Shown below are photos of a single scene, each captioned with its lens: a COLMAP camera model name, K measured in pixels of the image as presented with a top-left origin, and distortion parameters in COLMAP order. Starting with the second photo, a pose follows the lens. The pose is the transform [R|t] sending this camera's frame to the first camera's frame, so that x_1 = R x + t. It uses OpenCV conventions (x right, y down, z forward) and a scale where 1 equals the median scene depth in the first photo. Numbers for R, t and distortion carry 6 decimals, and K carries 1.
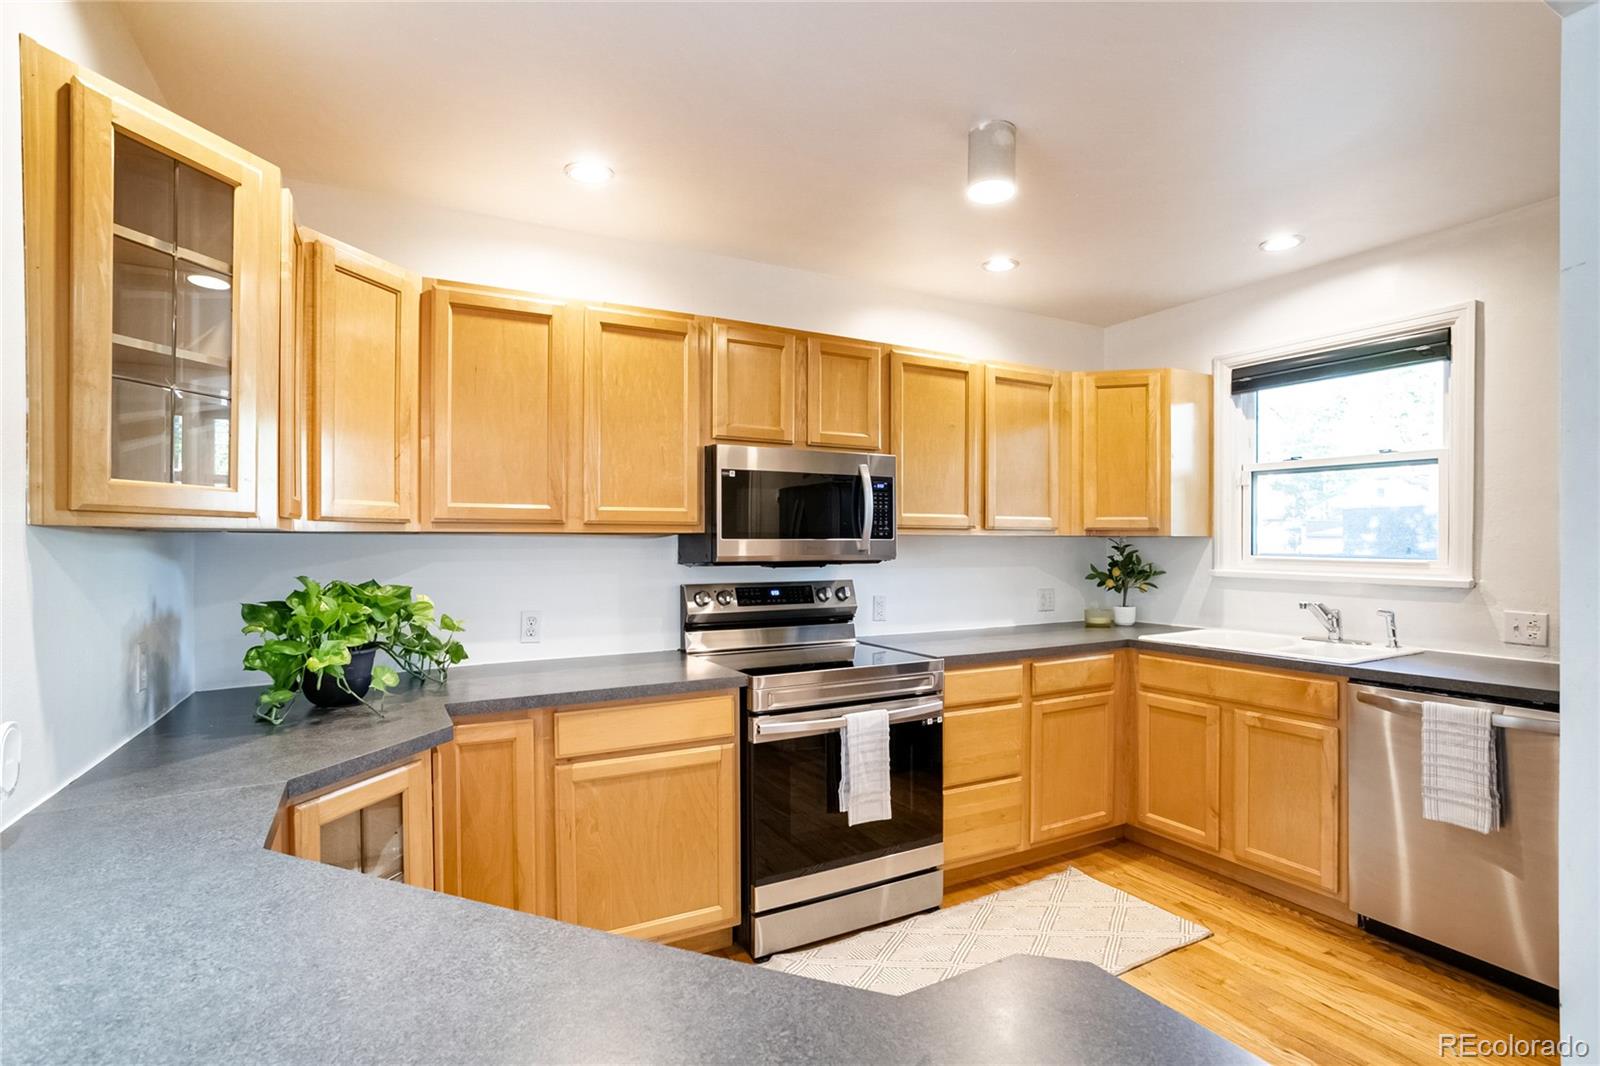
lens RADIAL K [[769.6, 0, 790.7], [0, 769.6, 545.9], [0, 0, 1]] dist [-0.058386, 0.029970]
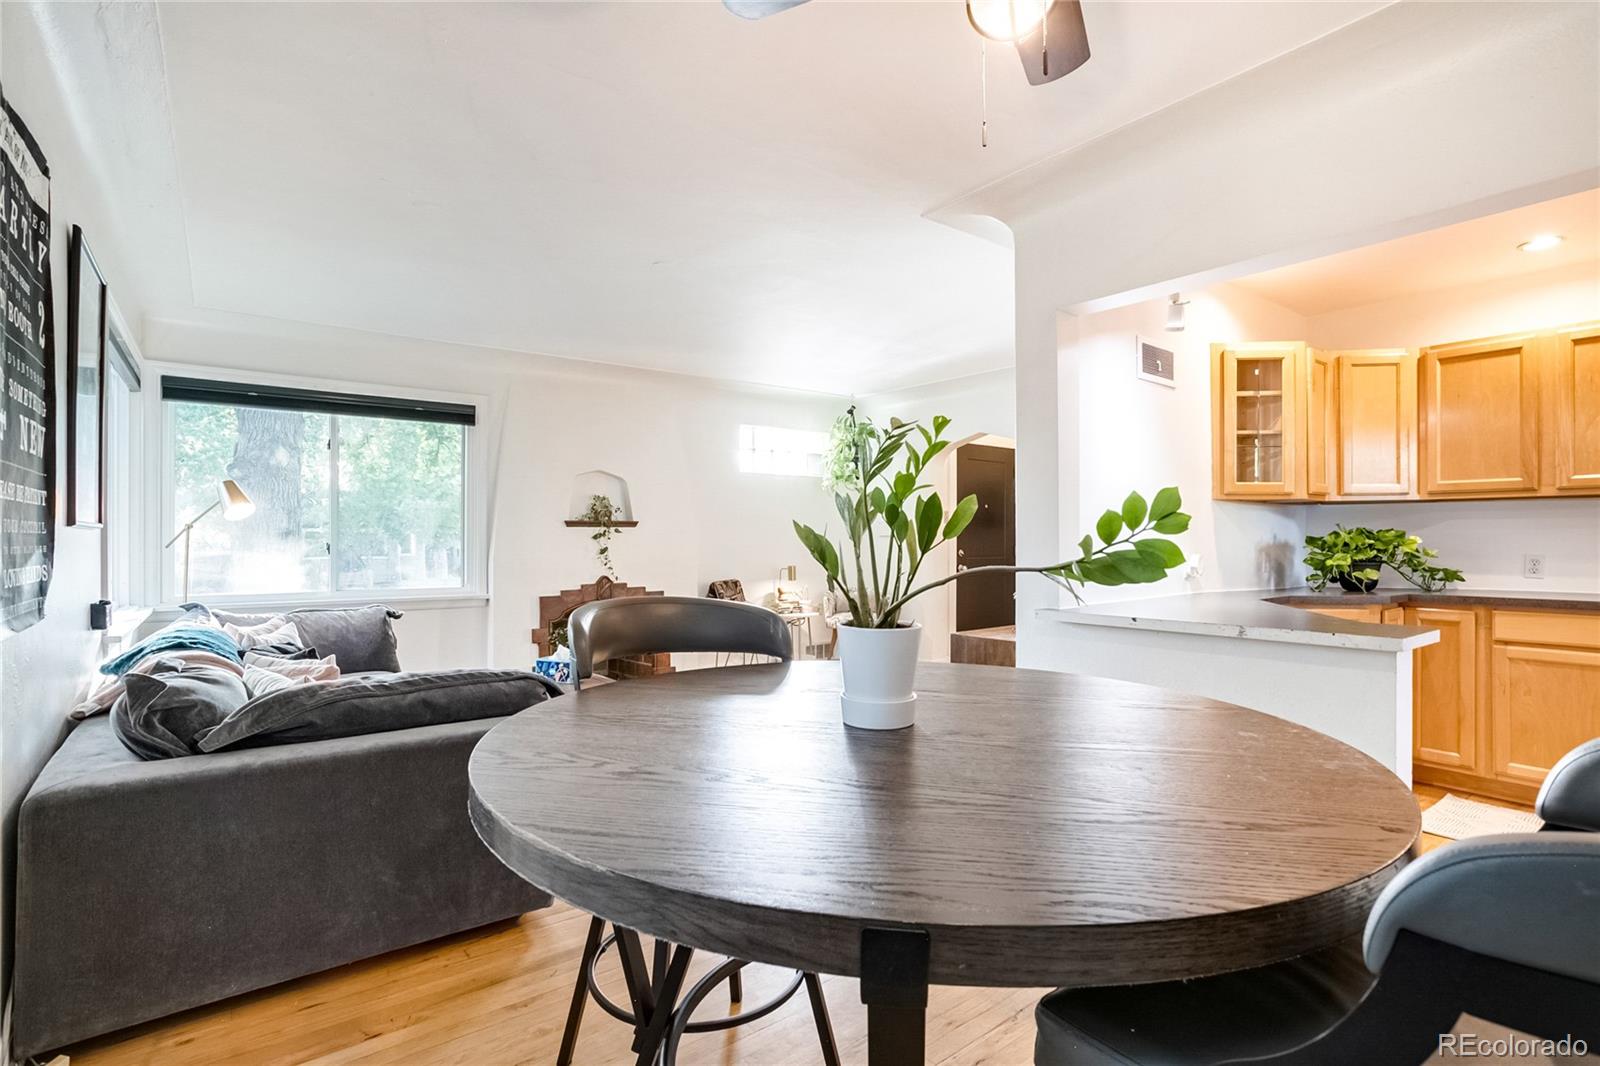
lens RADIAL K [[769.6, 0, 788.0], [0, 769.6, 534.8], [0, 0, 1]] dist [-0.058386, 0.029970]
pose [[0.149561, -0.001906, -0.988751, 0.760823], [-0.004525, 0.999986, -0.002612, 0.055977], [0.988742, 0.004865, 0.149550, -0.508370]]
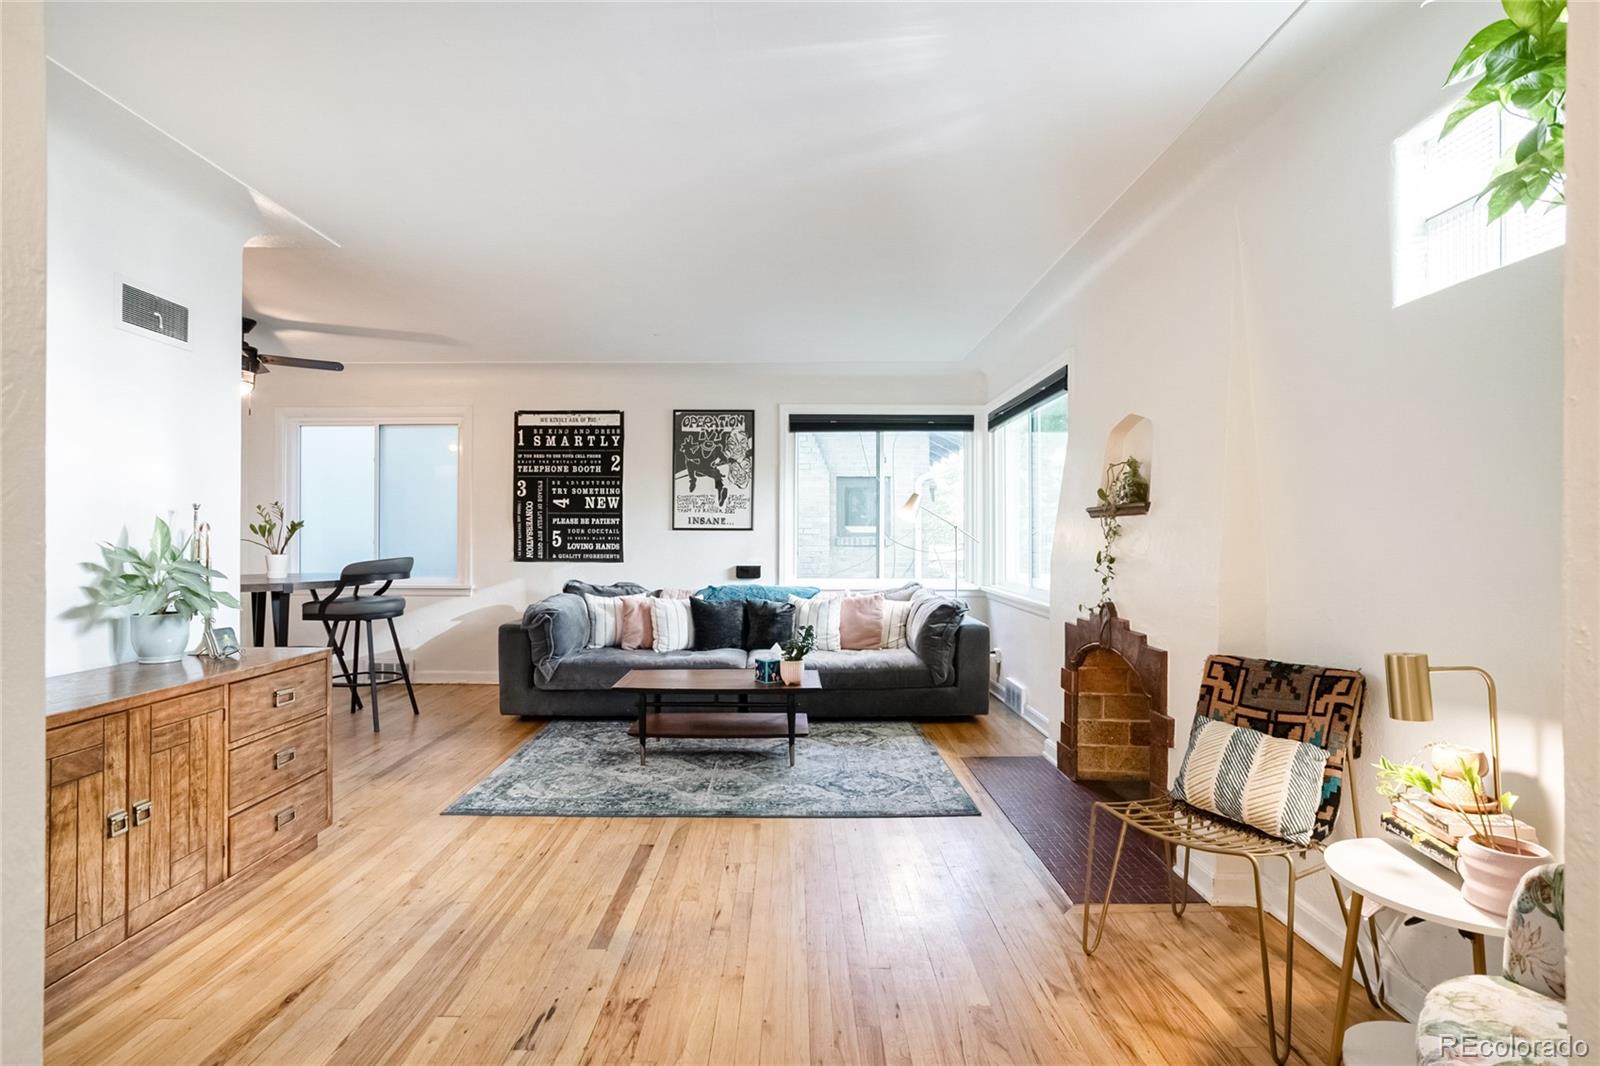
lens RADIAL K [[769.6, 0, 791.5], [0, 769.6, 529.1], [0, 0, 1]] dist [-0.058386, 0.029970]
pose [[-0.878869, 0.004908, 0.477038, -1.485102], [0.002703, 0.999982, -0.005309, 0.056935], [-0.477055, -0.003376, -0.878867, 0.556480]]
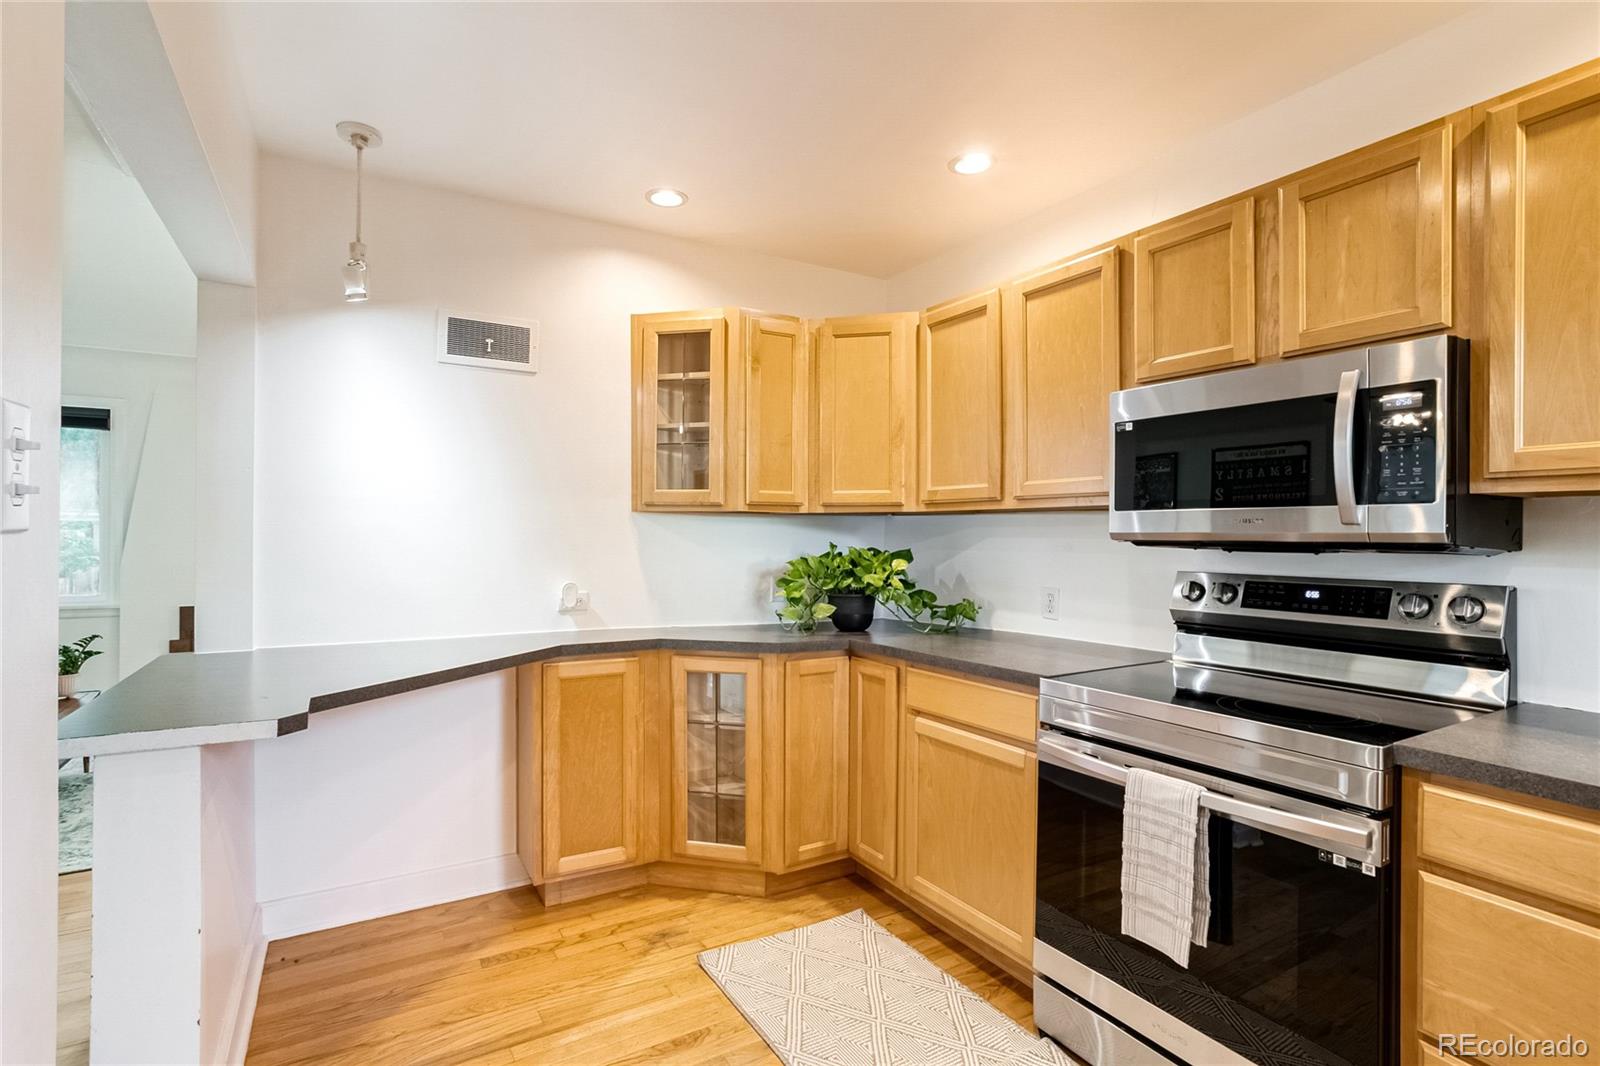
lens RADIAL K [[769.6, 0, 789.0], [0, 769.6, 532.3], [0, 0, 1]] dist [-0.058386, 0.029970]
pose [[0.036935, -0.001346, -0.999317, 0.636246], [-0.010210, 0.999946, -0.001724, 0.016198], [0.999266, 0.010267, 0.036919, 0.592337]]
